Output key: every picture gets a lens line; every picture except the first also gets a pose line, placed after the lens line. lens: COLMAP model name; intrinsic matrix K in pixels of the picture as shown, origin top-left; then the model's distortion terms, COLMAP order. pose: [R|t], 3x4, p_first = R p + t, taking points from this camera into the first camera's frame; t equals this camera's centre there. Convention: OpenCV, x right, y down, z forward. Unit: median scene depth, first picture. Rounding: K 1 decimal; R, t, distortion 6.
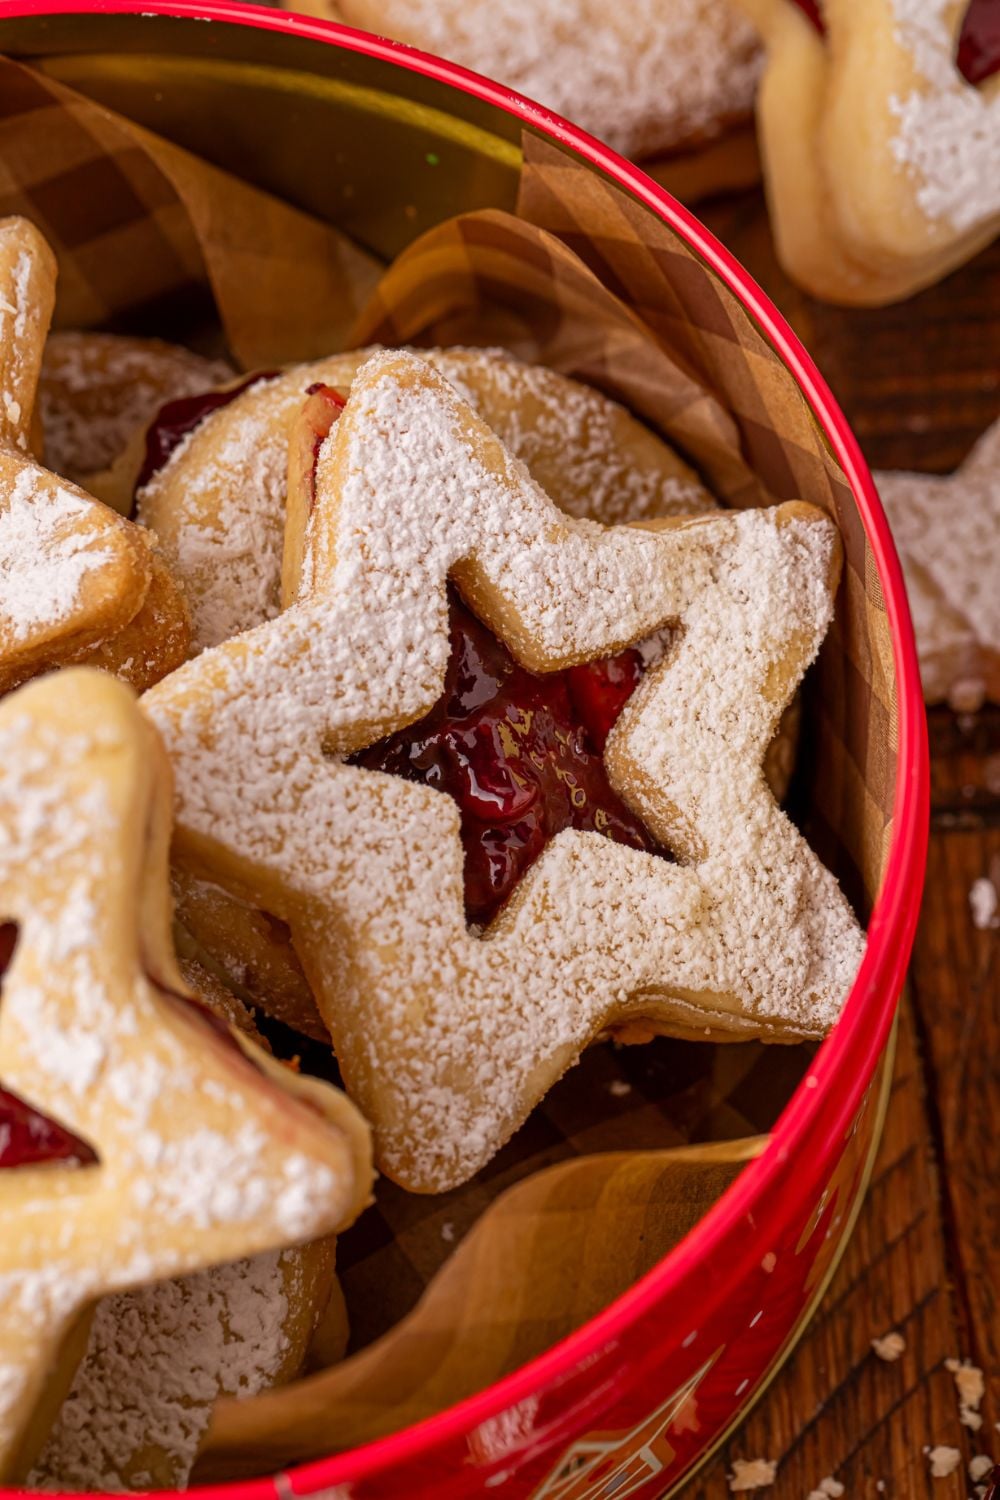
lens RADIAL K [[6041.2, 0, 566.7], [0, 6041.2, 526.5], [0, 0, 1]] dist [-0.145452, -8.248424]
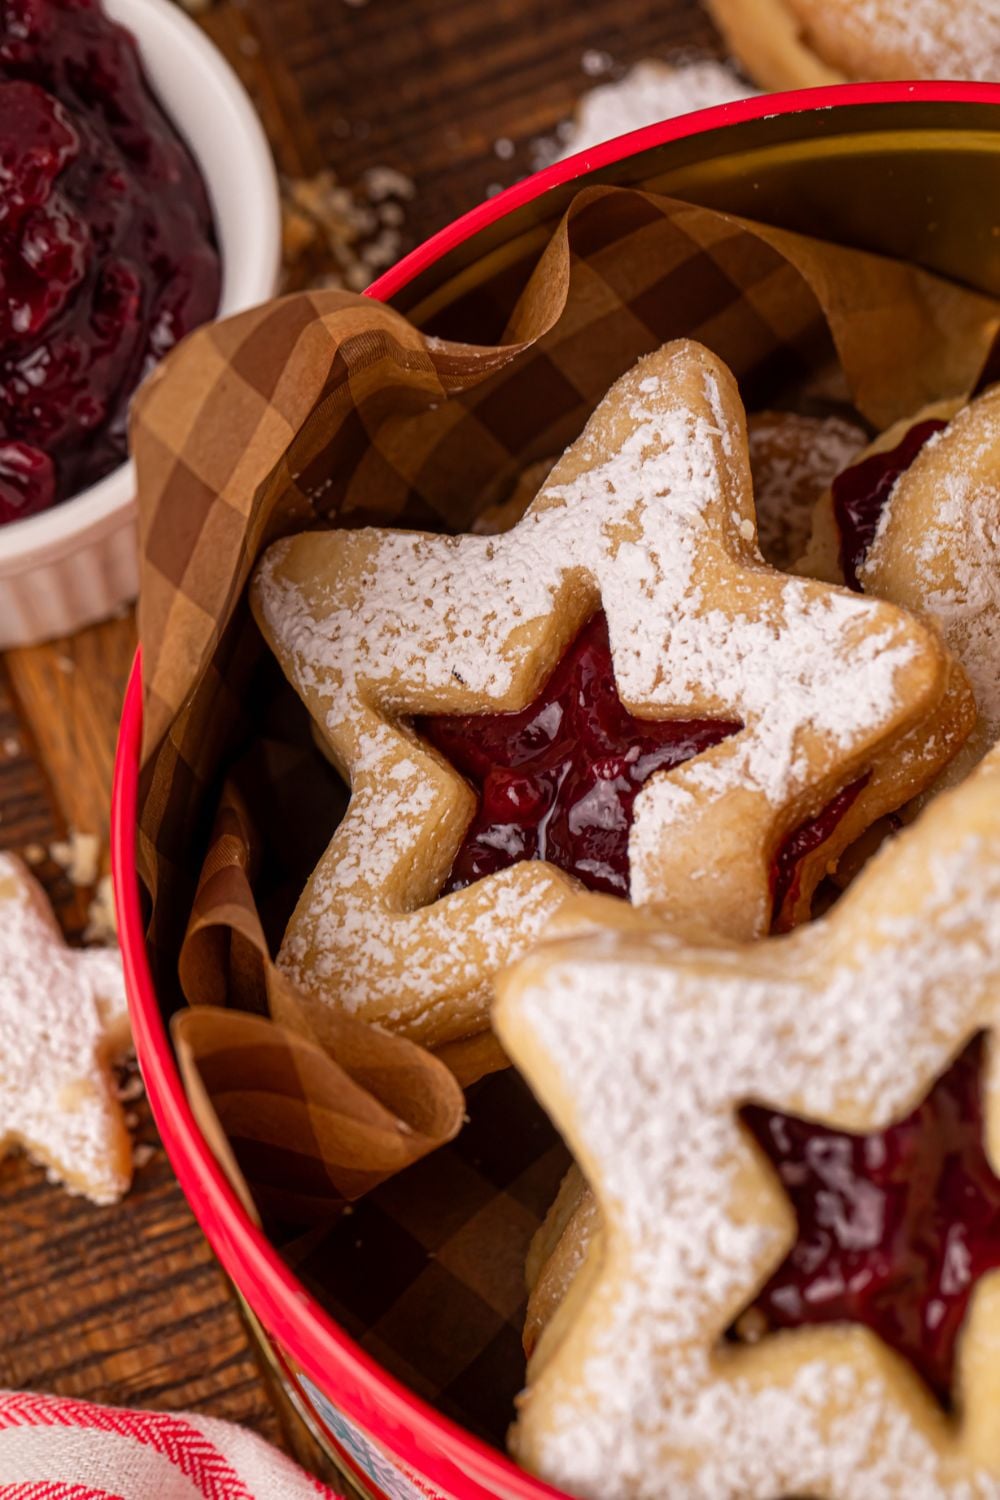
lens RADIAL K [[6041.2, 0, 566.7], [0, 6041.2, 526.5], [0, 0, 1]] dist [-0.145452, -8.248424]
pose [[0.963610, -0.246032, 0.104522, -0.233019], [0.239739, 0.968367, 0.069216, -0.099613], [-0.118245, -0.041639, 0.992111, -0.008647]]
